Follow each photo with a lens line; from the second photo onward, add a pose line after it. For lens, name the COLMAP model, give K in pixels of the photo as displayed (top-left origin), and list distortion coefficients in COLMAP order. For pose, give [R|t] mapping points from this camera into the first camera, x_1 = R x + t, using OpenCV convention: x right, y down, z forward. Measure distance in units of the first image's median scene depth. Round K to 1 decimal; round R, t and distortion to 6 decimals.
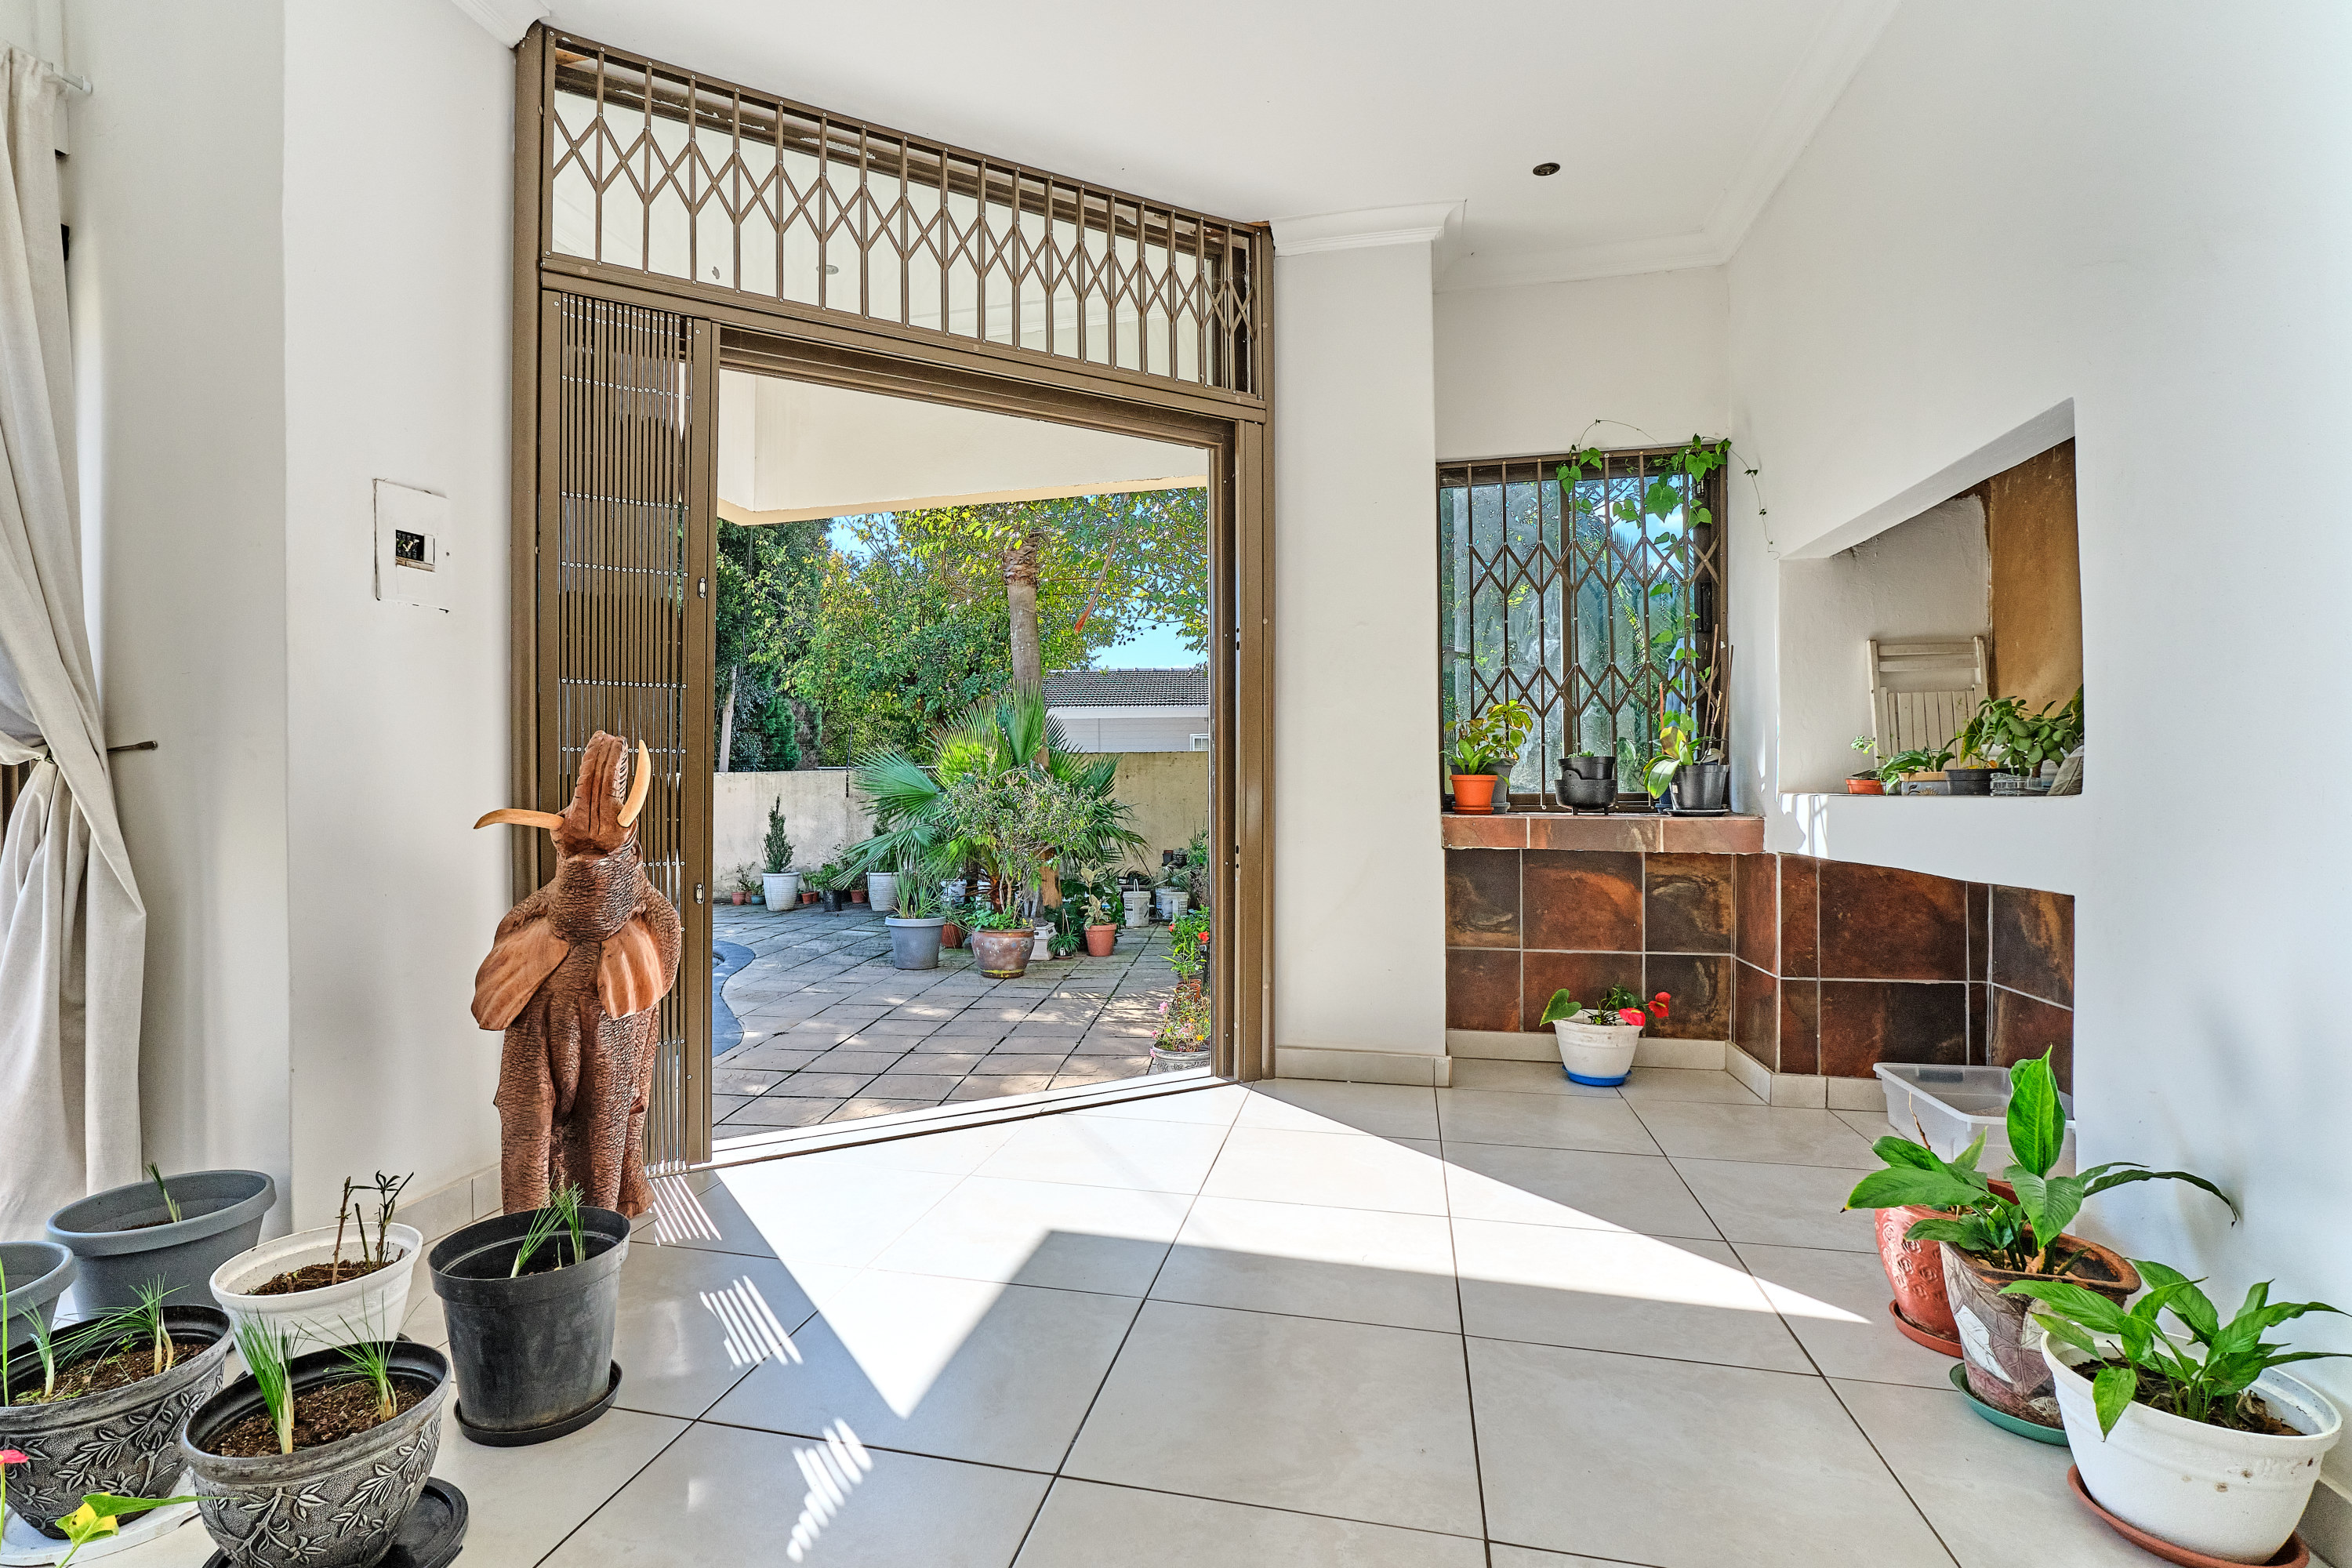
lens RADIAL K [[1032.0, 0, 1160.4], [0, 1032.0, 763.9], [0, 0, 1]] dist [-0.031398, 0.009611]
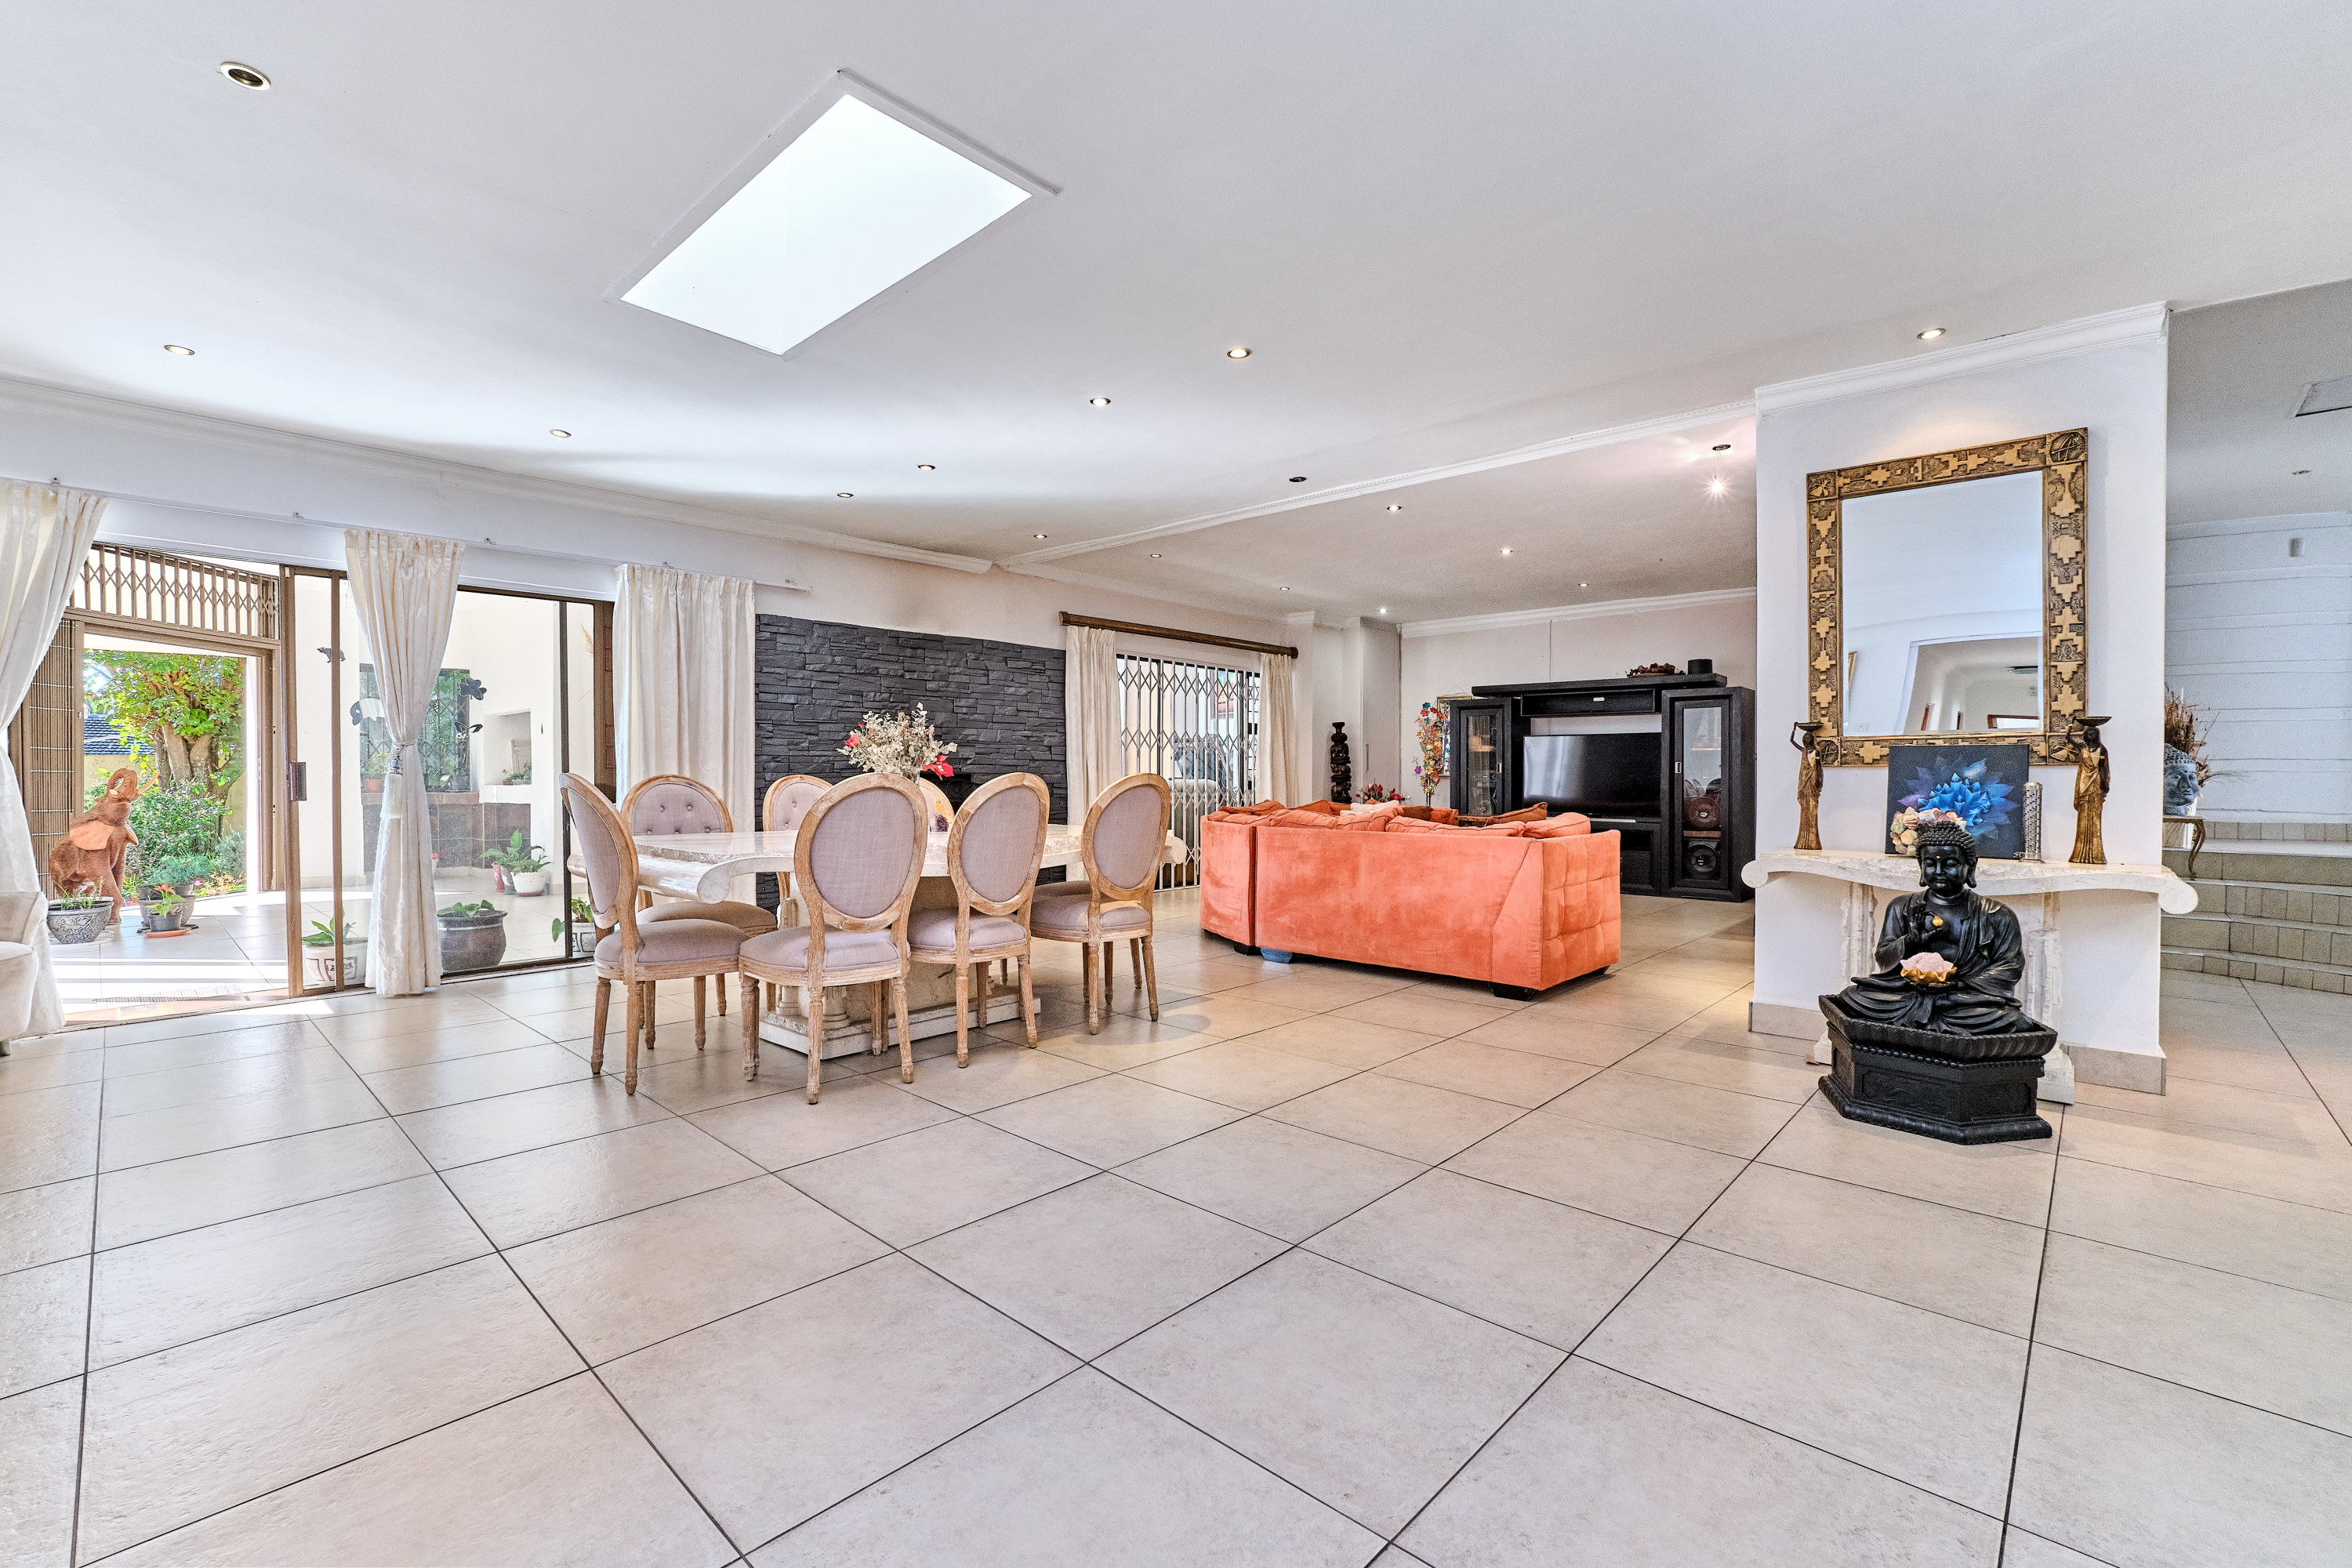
lens RADIAL K [[1032.0, 0, 1179.5], [0, 1032.0, 784.8], [0, 0, 1]] dist [-0.031398, 0.009611]
pose [[0.474837, -0.007539, 0.880042, -1.180796], [-0.003923, 0.999935, 0.010683, -0.015979], [-0.880065, -0.008525, 0.474776, -2.449291]]
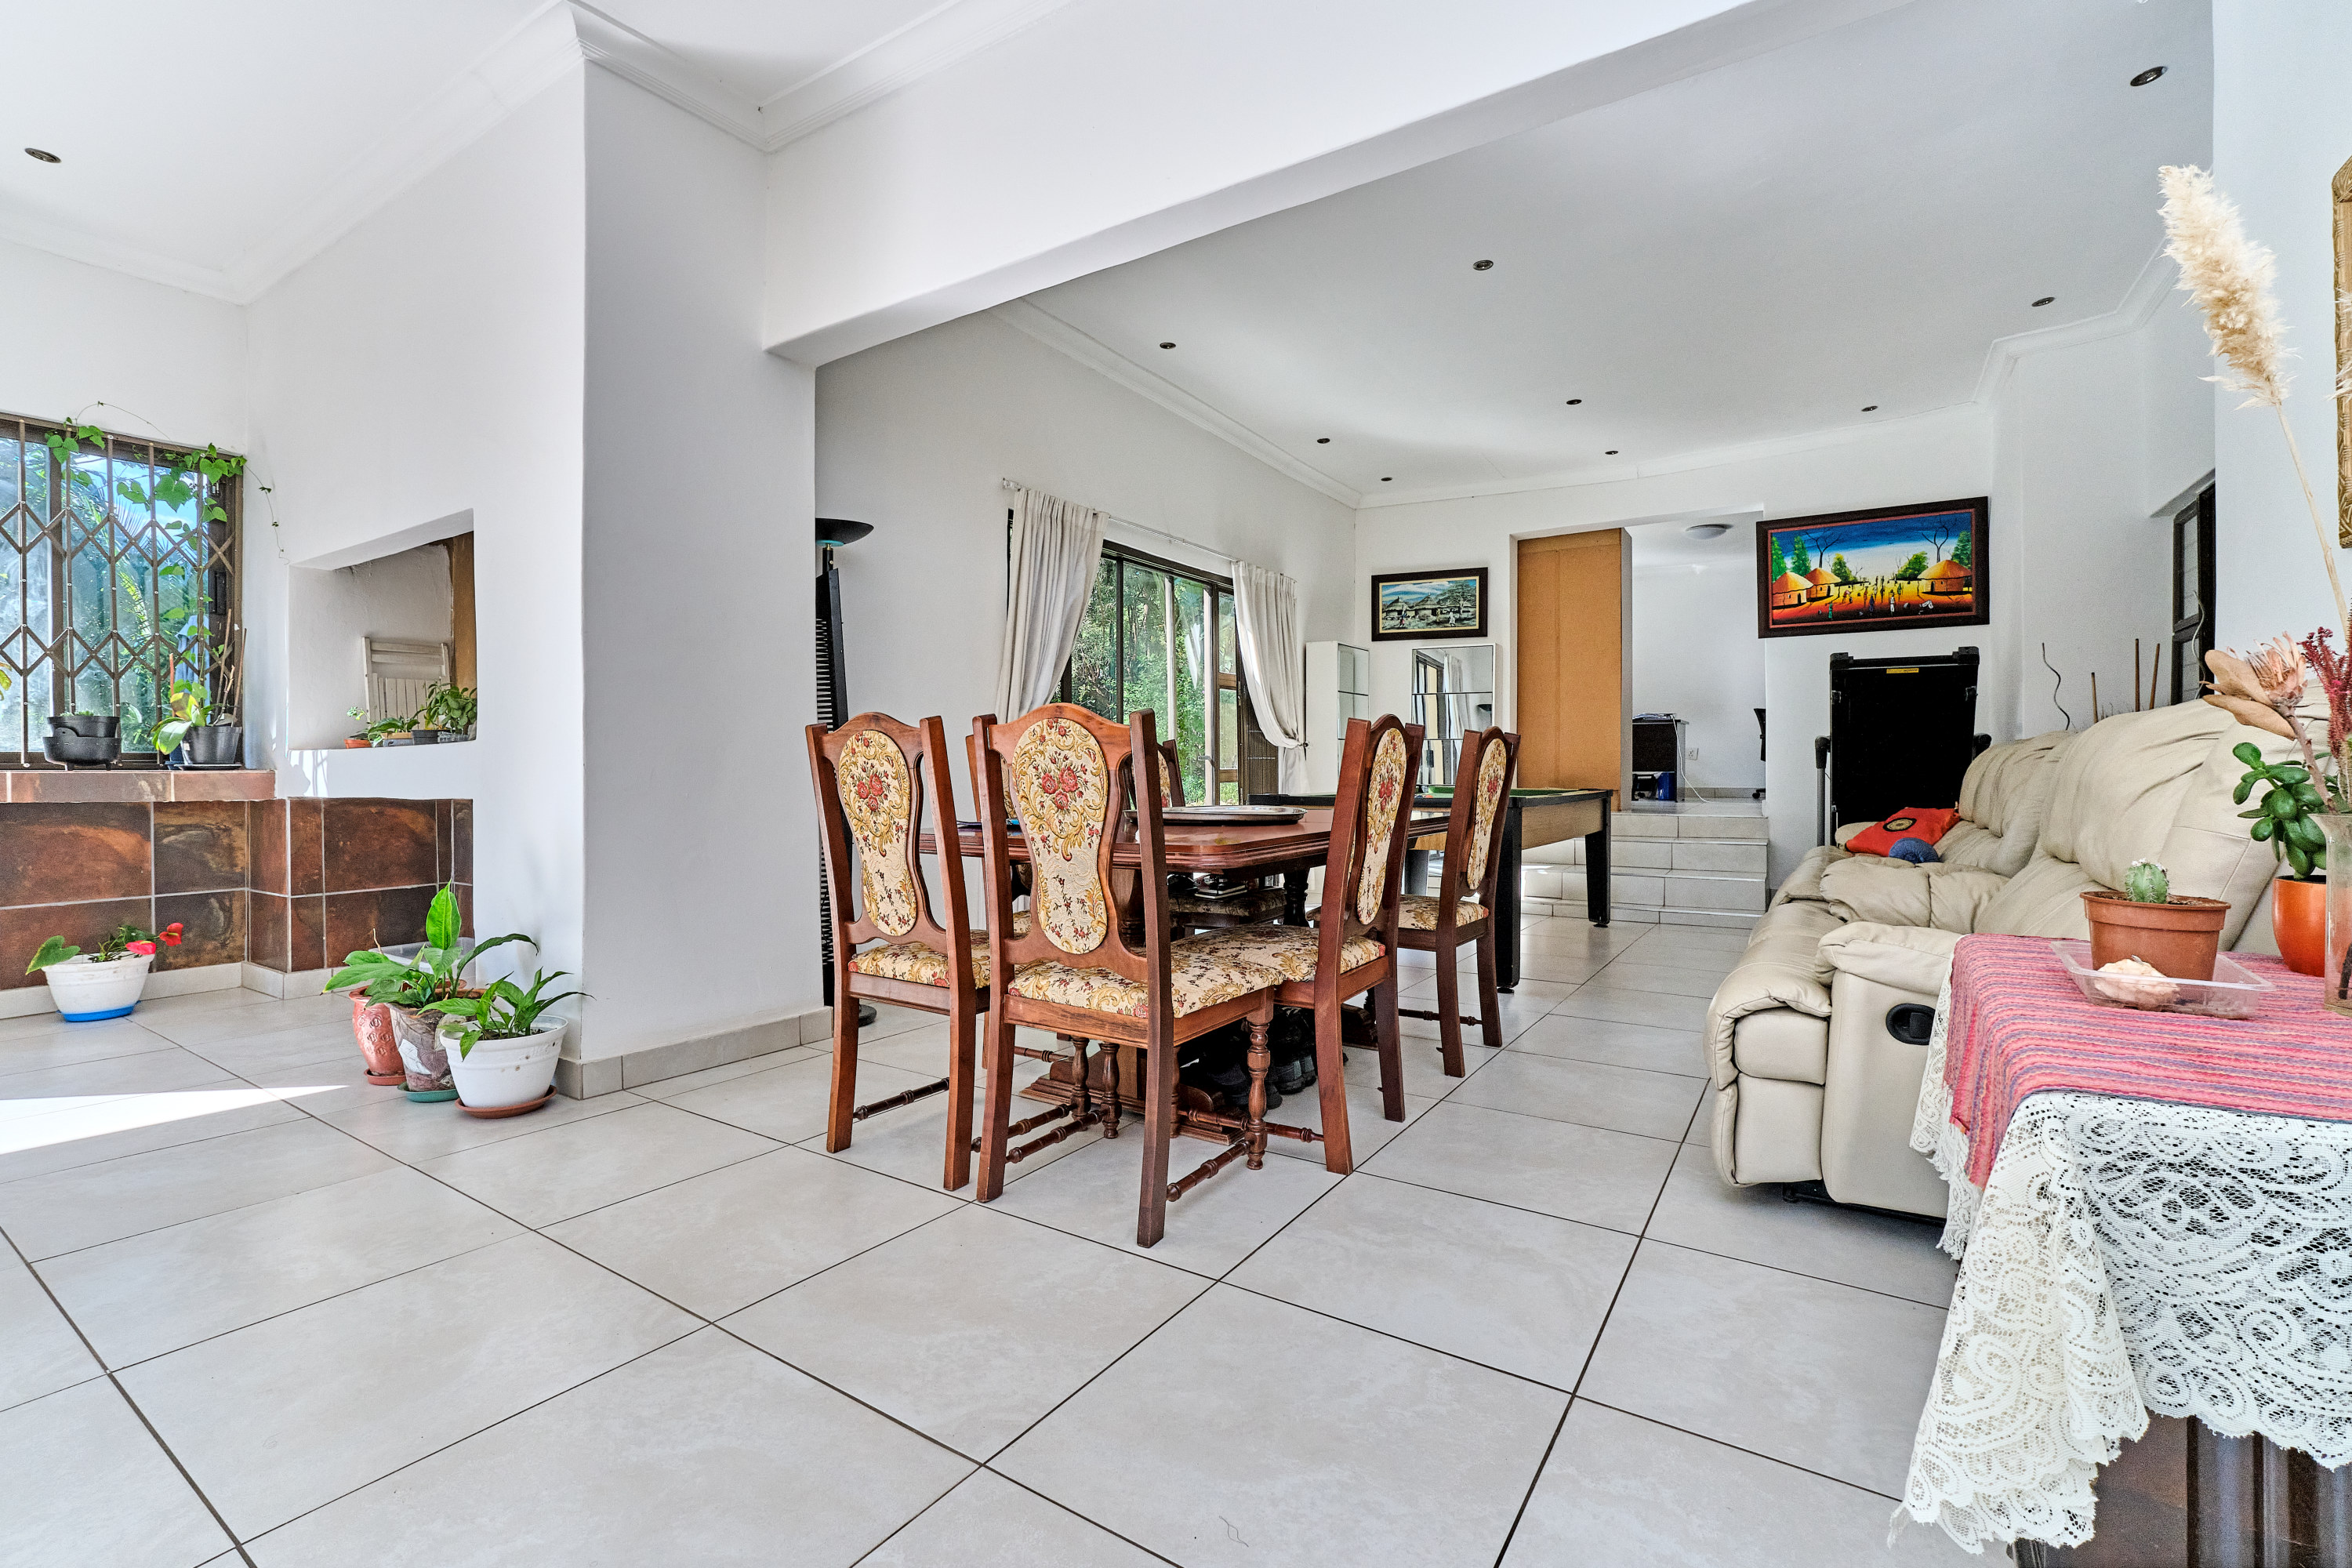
lens RADIAL K [[1032.0, 0, 1169.4], [0, 1032.0, 772.1], [0, 0, 1]] dist [-0.031398, 0.009611]
pose [[0.325540, -0.003488, 0.945522, -0.210073], [-0.003358, 0.999983, 0.004844, 0.043050], [-0.945522, -0.004752, 0.325523, -0.410748]]
